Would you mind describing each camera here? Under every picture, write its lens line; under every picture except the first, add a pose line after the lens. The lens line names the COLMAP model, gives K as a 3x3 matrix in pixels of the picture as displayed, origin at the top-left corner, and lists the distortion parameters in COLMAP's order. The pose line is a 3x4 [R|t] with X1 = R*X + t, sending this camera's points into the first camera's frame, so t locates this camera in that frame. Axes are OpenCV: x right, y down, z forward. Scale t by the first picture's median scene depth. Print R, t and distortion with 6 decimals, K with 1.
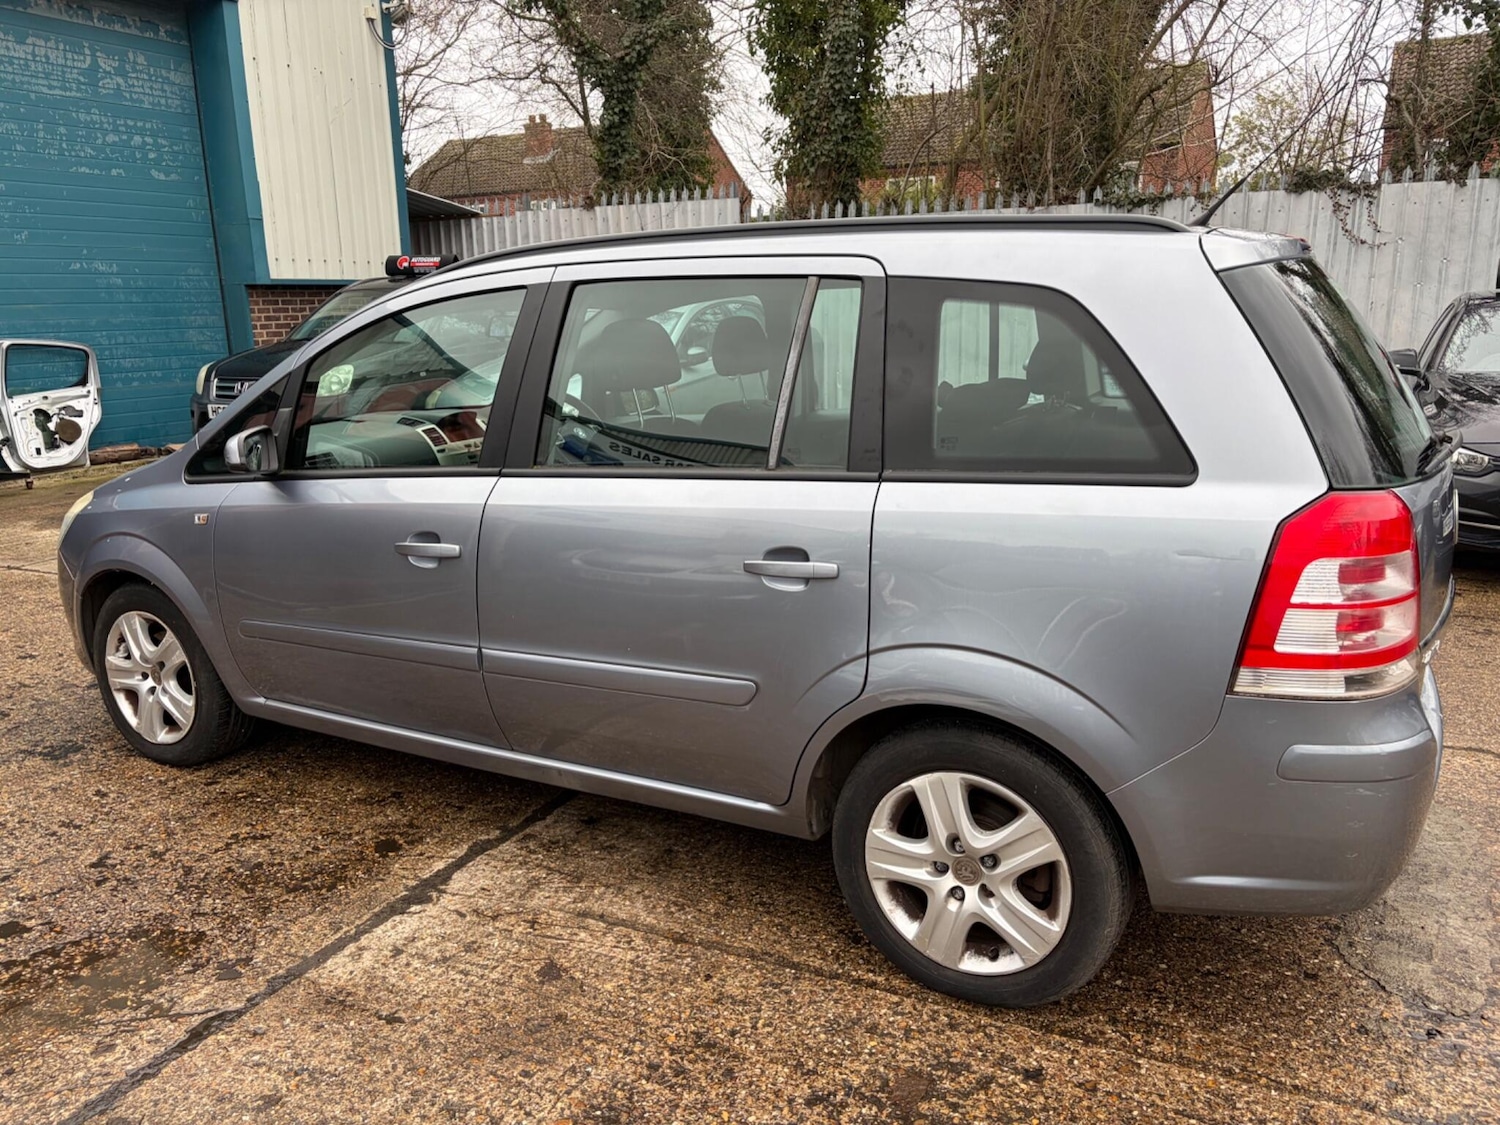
lens RADIAL K [[1132.2, 0, 755.2], [0, 1132.2, 555.7], [0, 0, 1]] dist [0.036738, -0.030303]
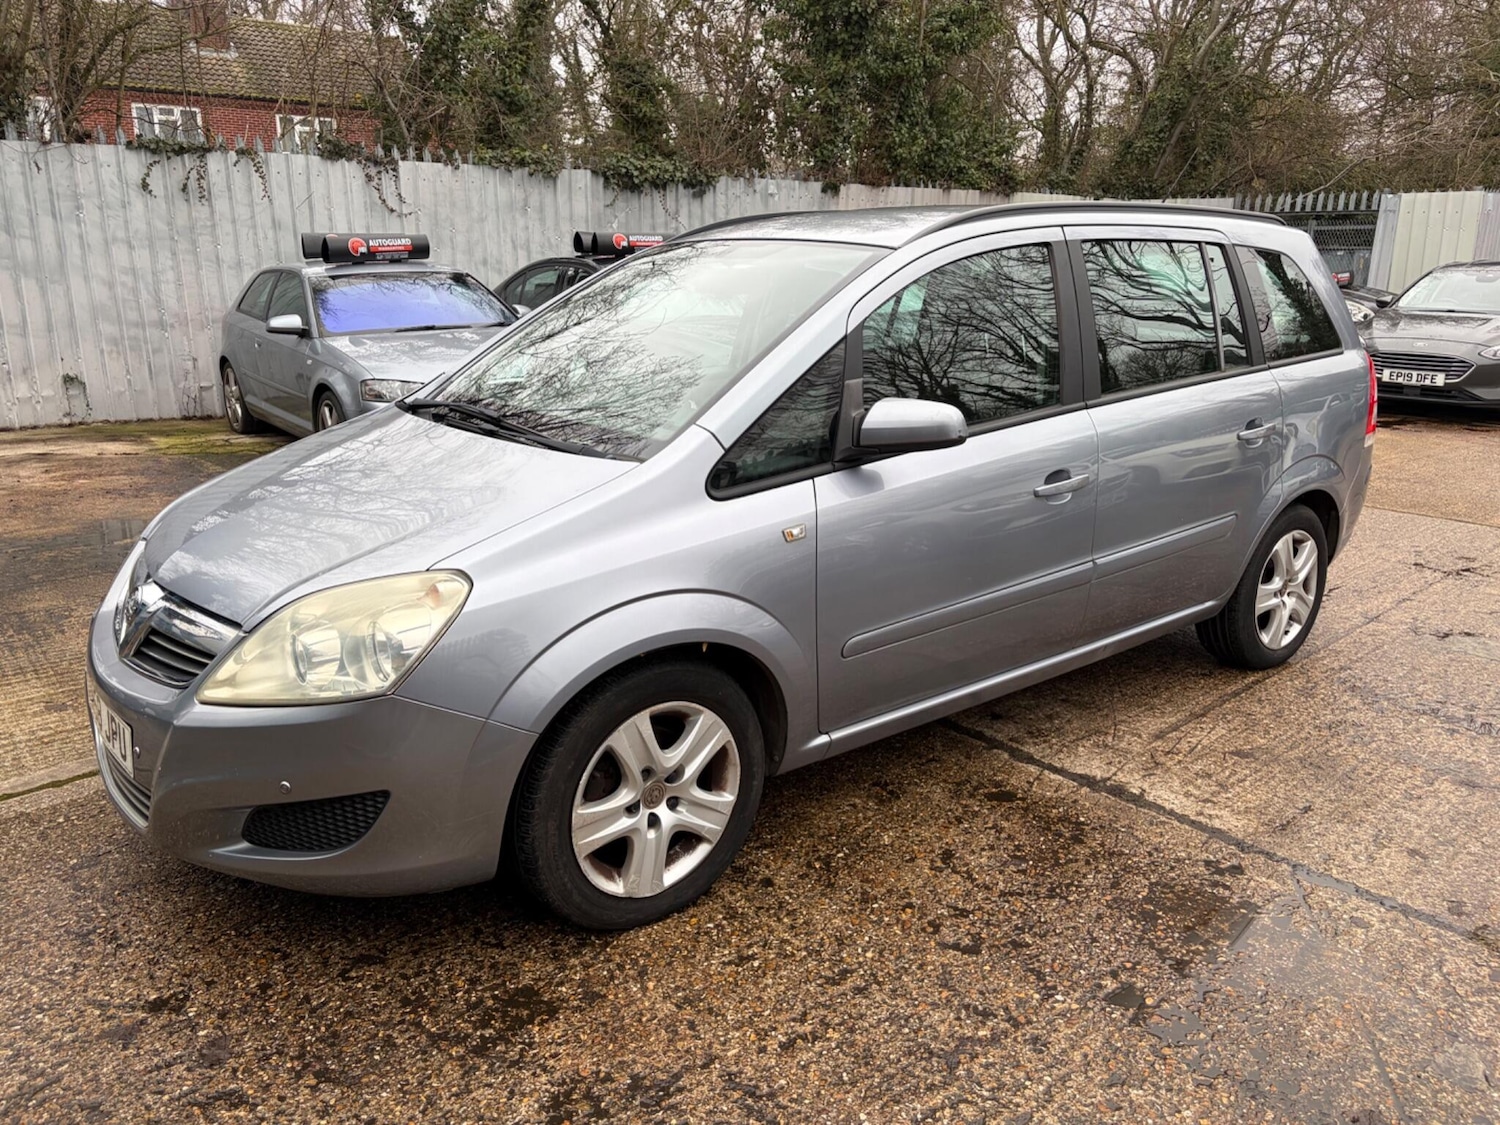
lens RADIAL K [[1132.2, 0, 754.6], [0, 1132.2, 547.2], [0, 0, 1]] dist [0.036738, -0.030303]
pose [[0.382258, -0.214565, 0.898800, -1.333894], [0.192471, 0.969823, 0.149662, -0.161221], [-0.903789, 0.115783, 0.412020, 0.795667]]
